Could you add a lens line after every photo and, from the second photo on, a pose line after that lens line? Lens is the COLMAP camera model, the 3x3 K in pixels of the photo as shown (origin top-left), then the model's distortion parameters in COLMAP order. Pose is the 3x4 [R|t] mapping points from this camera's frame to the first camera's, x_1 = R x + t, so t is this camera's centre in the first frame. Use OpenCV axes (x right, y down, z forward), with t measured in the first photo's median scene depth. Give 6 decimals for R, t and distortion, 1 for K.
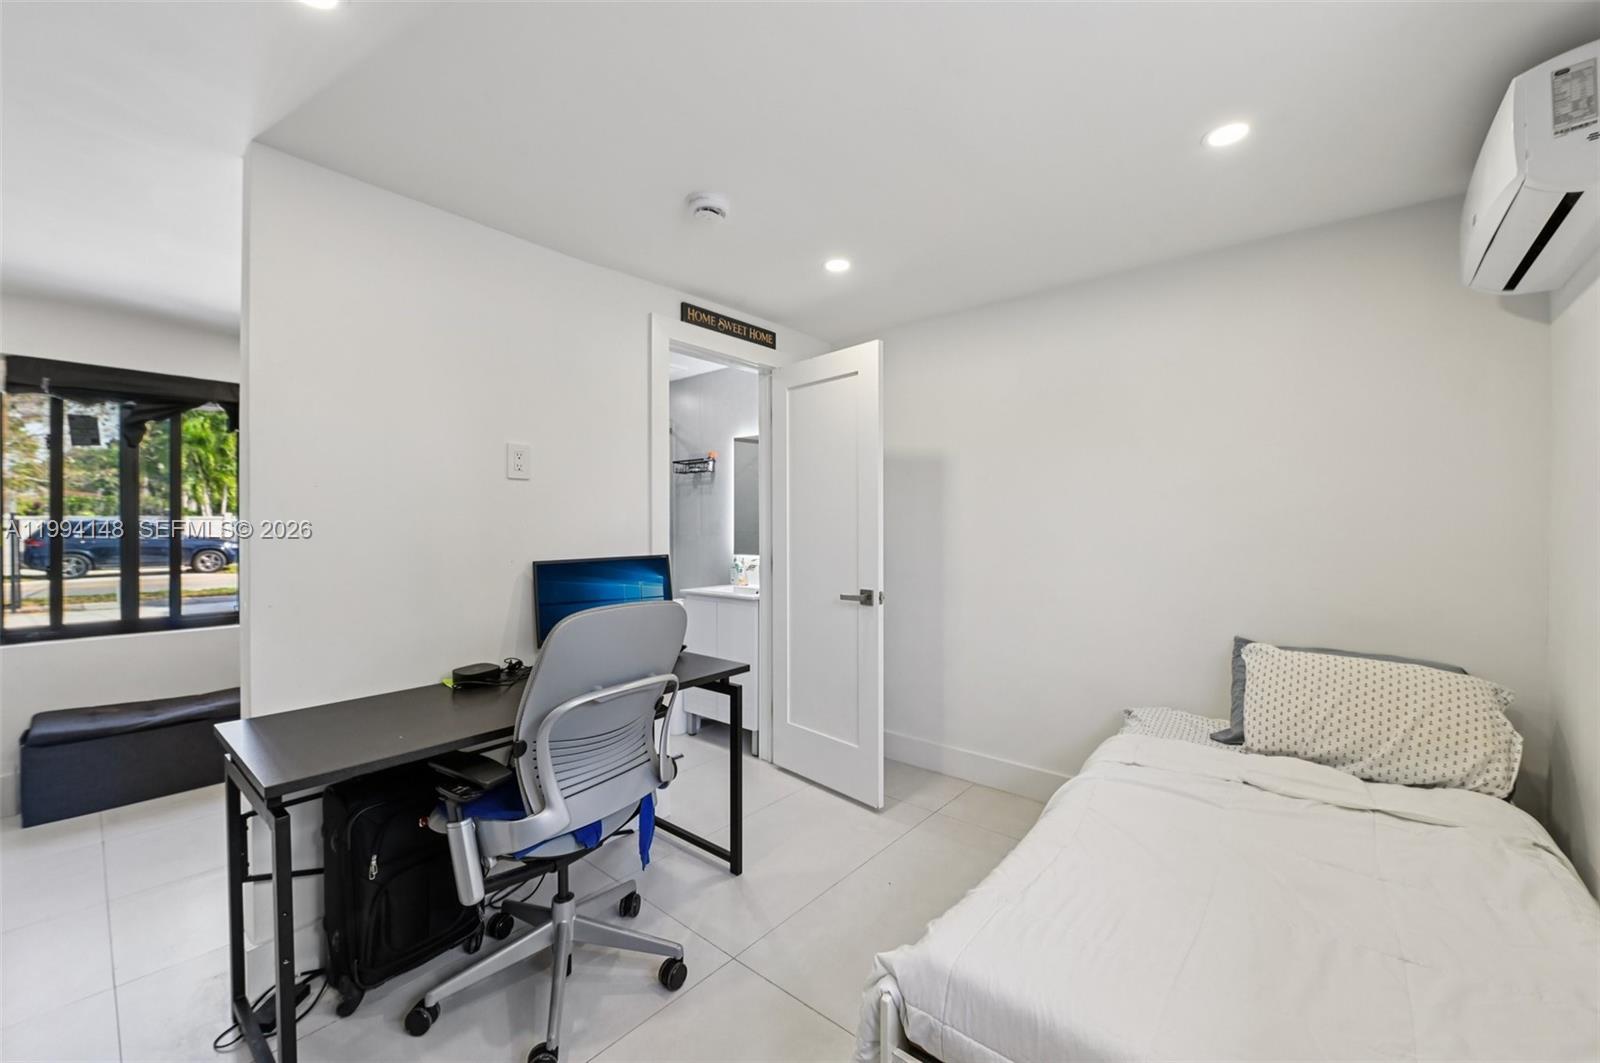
lens RADIAL K [[643.0, 0, 802.3], [0, 643.0, 525.8], [0, 0, 1]] dist [0.002261, -0.002248]
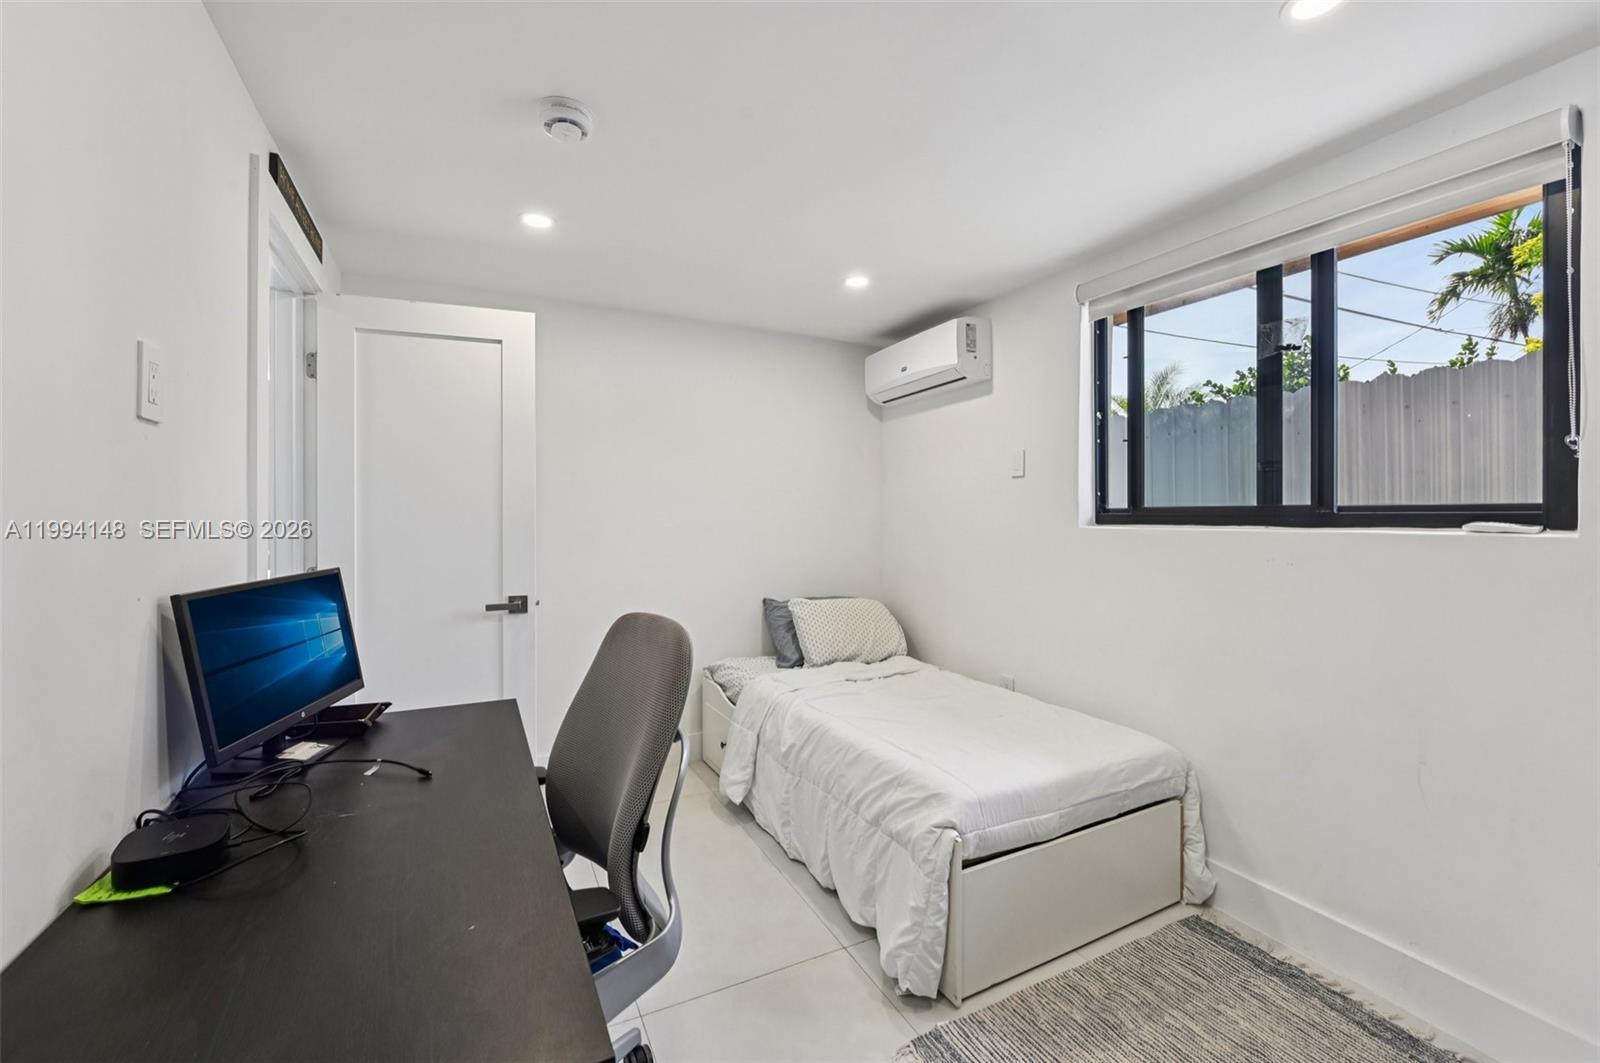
lens RADIAL K [[643.0, 0, 802.3], [0, 643.0, 525.8], [0, 0, 1]] dist [0.002261, -0.002248]
pose [[0.385336, -0.004114, 0.922767, -0.827505], [0.001604, 0.999992, 0.003788, 0.003468], [-0.922775, 0.000021, 0.385339, 0.460098]]
